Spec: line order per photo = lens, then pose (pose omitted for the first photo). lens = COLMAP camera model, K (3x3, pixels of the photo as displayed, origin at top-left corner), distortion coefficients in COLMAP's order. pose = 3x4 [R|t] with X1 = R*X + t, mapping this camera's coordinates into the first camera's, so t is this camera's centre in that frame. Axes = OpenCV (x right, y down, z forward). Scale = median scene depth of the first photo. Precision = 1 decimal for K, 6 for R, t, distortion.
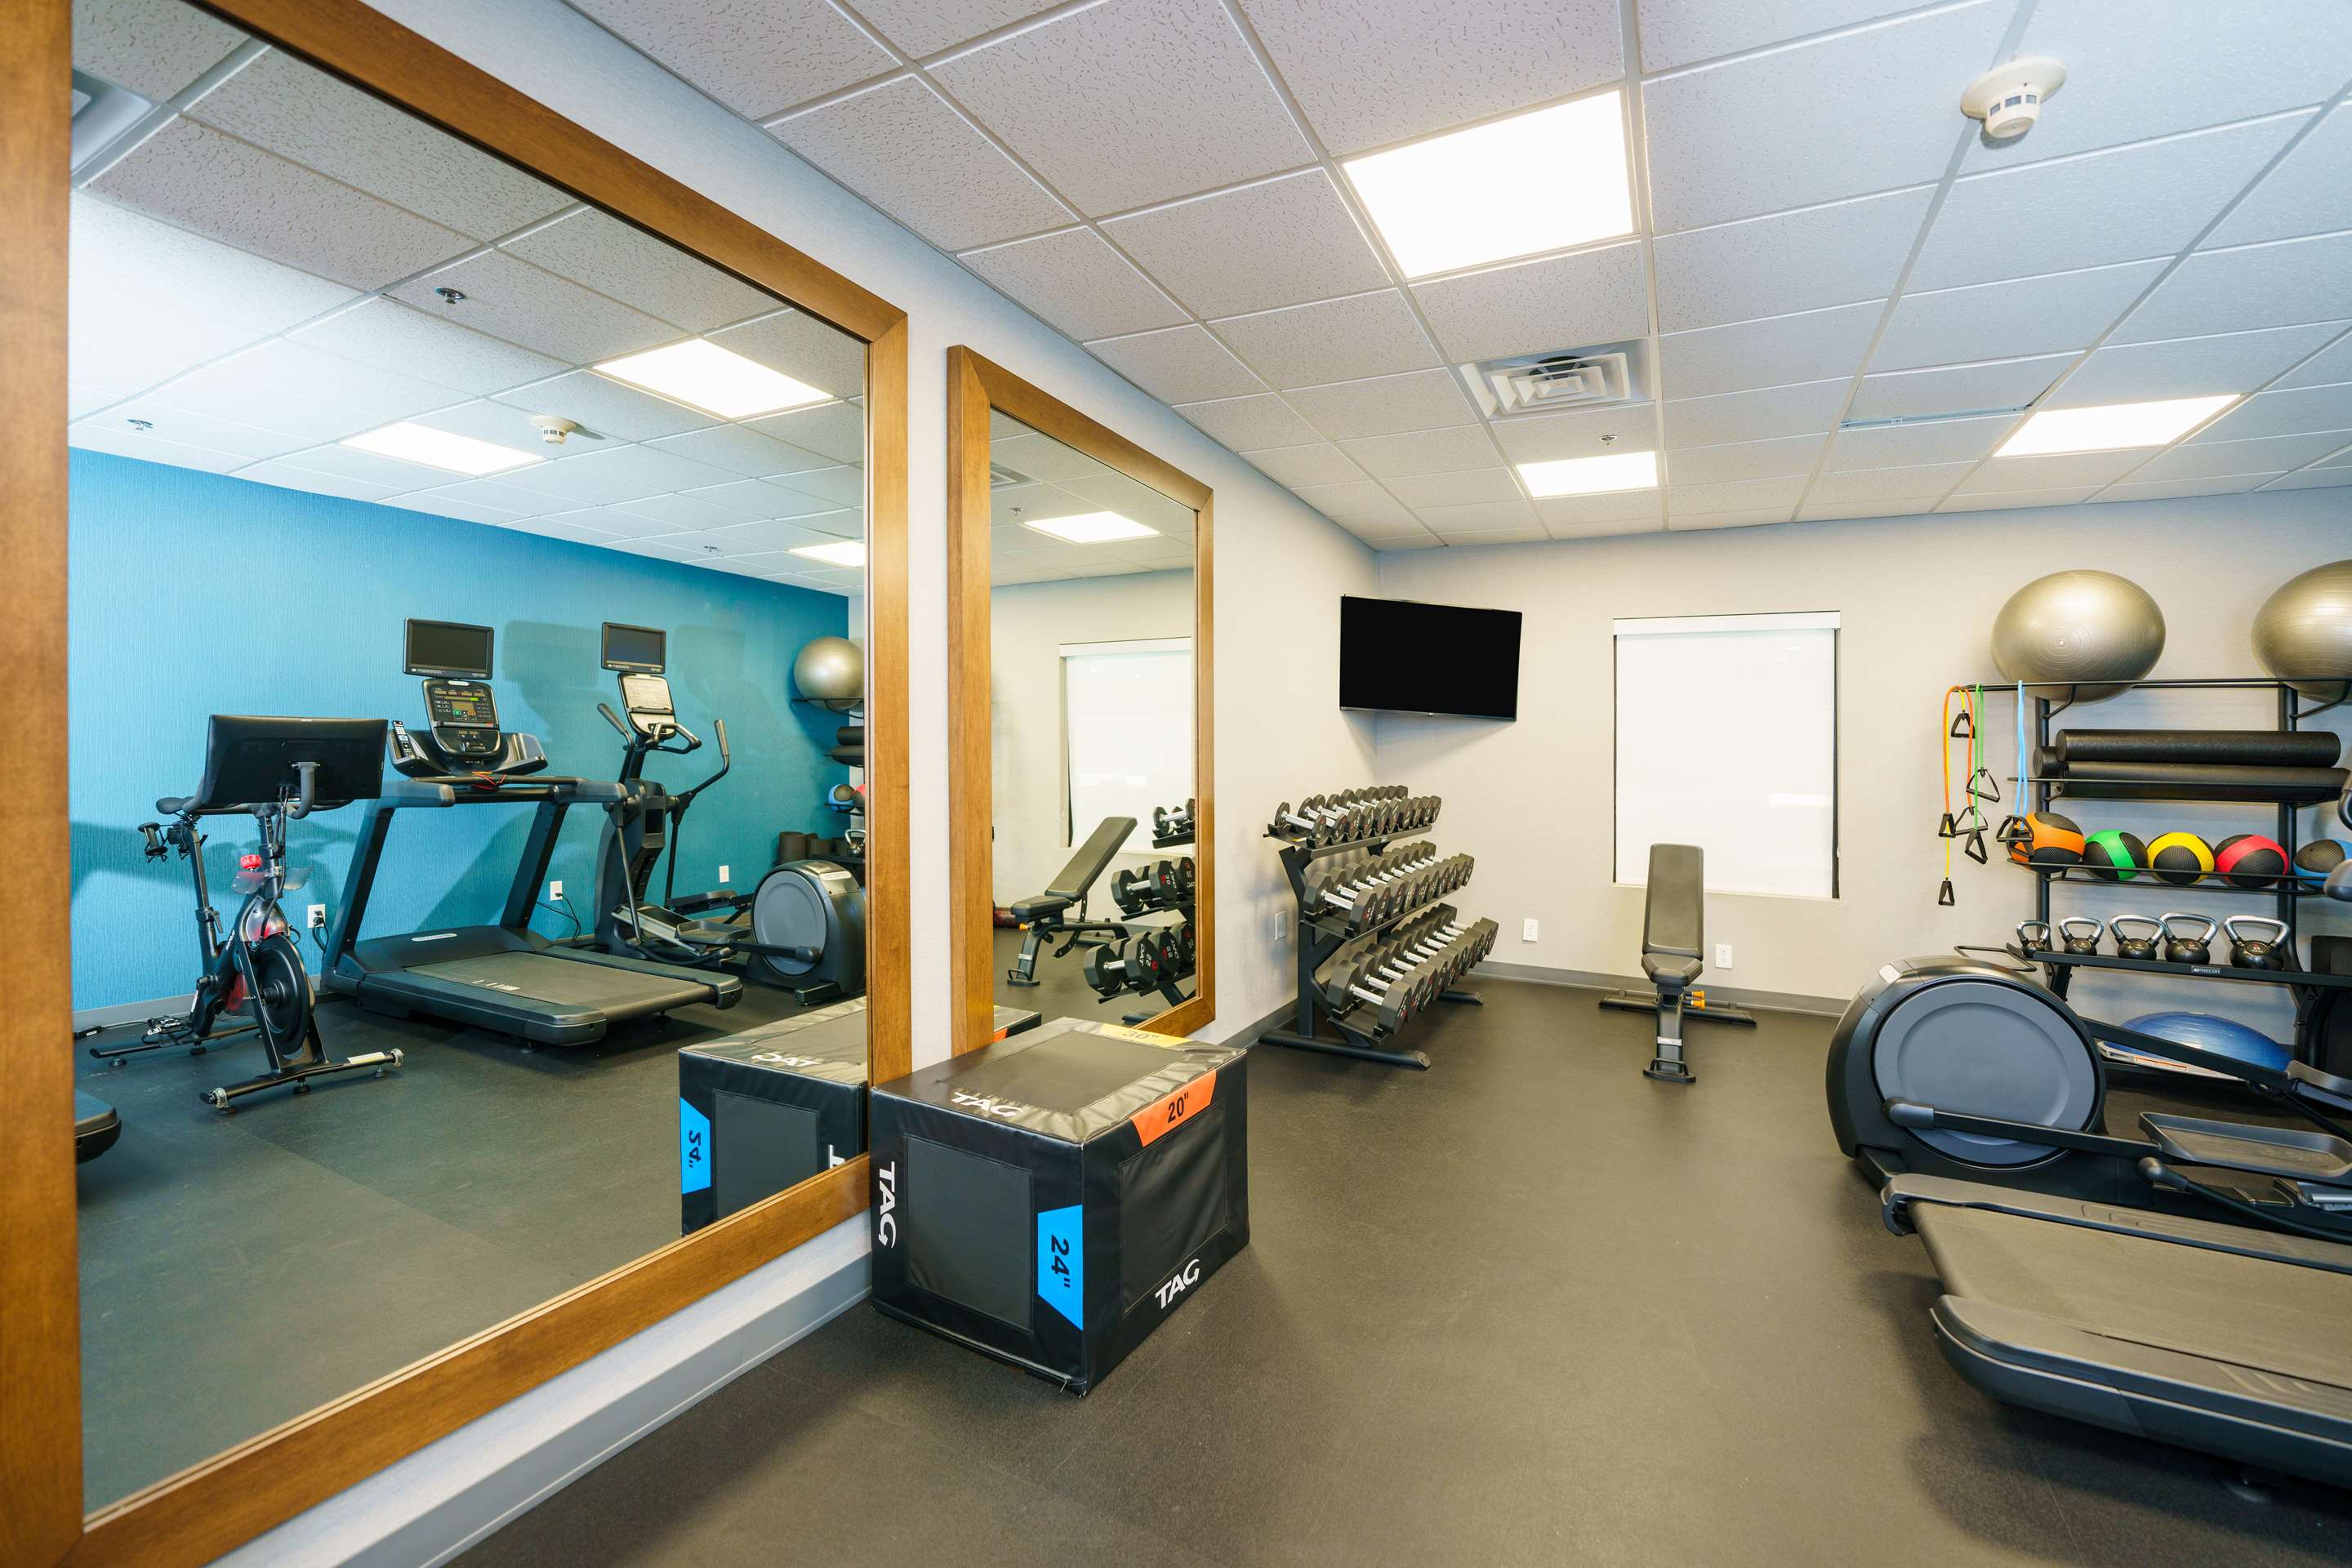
lens RADIAL K [[977.2, 0, 1184.2], [0, 977.2, 748.5], [0, 0, 1]] dist [-0.027195, 0.000457]
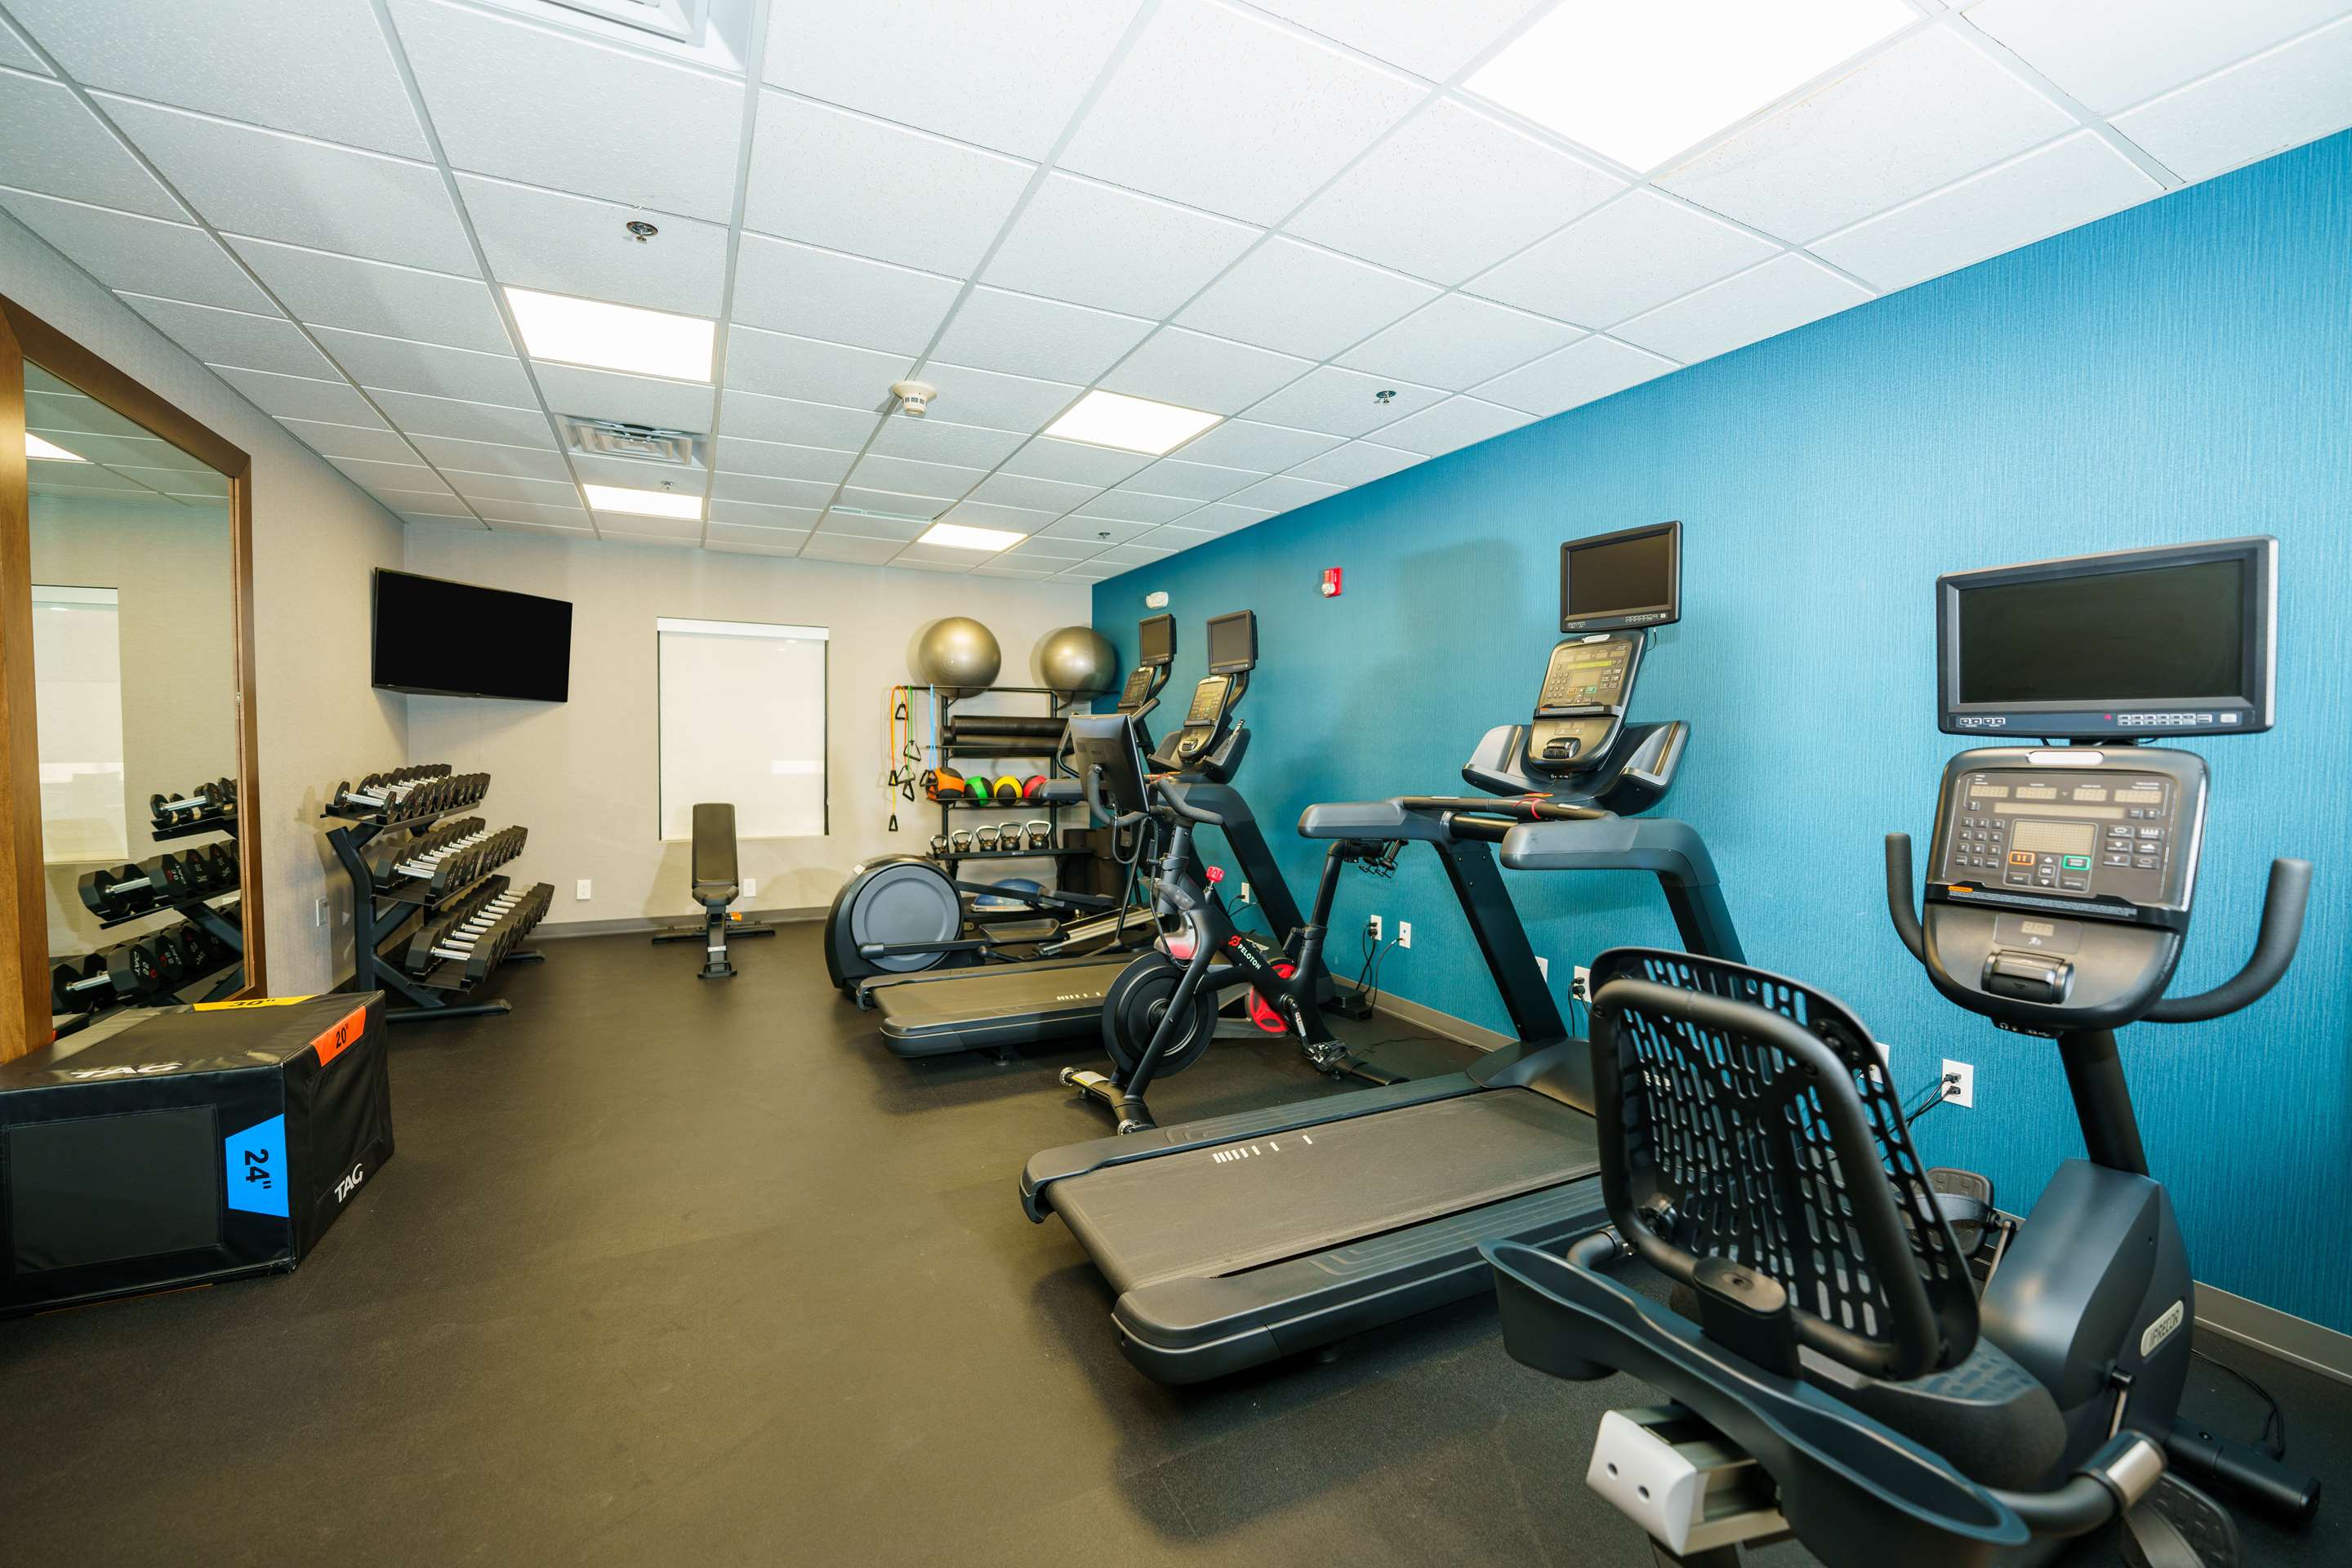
lens RADIAL K [[977.2, 0, 1184.2], [0, 977.2, 748.5], [0, 0, 1]] dist [-0.027195, 0.000457]
pose [[0.582496, -0.018964, 0.812612, -0.193532], [-0.001641, 0.999698, 0.024506, -0.004981], [-0.812832, -0.015608, 0.582290, -0.278473]]
